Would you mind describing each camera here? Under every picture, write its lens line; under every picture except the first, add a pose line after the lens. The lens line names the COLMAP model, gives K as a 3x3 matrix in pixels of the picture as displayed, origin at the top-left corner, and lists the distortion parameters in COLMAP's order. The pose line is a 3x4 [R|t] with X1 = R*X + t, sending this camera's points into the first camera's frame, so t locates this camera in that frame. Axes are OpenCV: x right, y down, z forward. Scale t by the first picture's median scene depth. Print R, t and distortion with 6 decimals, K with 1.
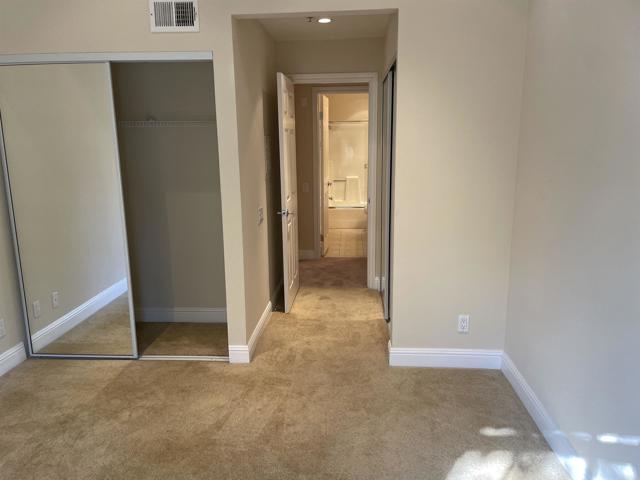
lens RADIAL K [[488.7, 0, 320.0], [0, 488.7, 240.0], [0, 0, 1]] dist [0.081740, -0.114114]
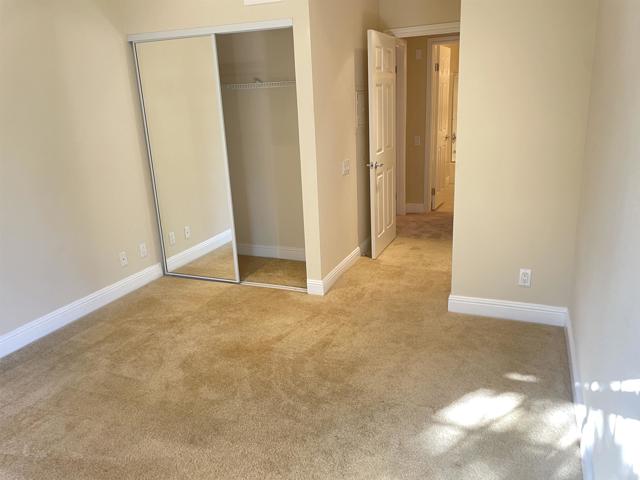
lens RADIAL K [[488.7, 0, 320.0], [0, 488.7, 240.0], [0, 0, 1]] dist [0.081740, -0.114114]
pose [[0.945223, 0.061990, -0.320485, 0.214362], [-0.033466, 0.995032, 0.093761, 0.013048], [0.324705, -0.077900, 0.942602, -0.076206]]
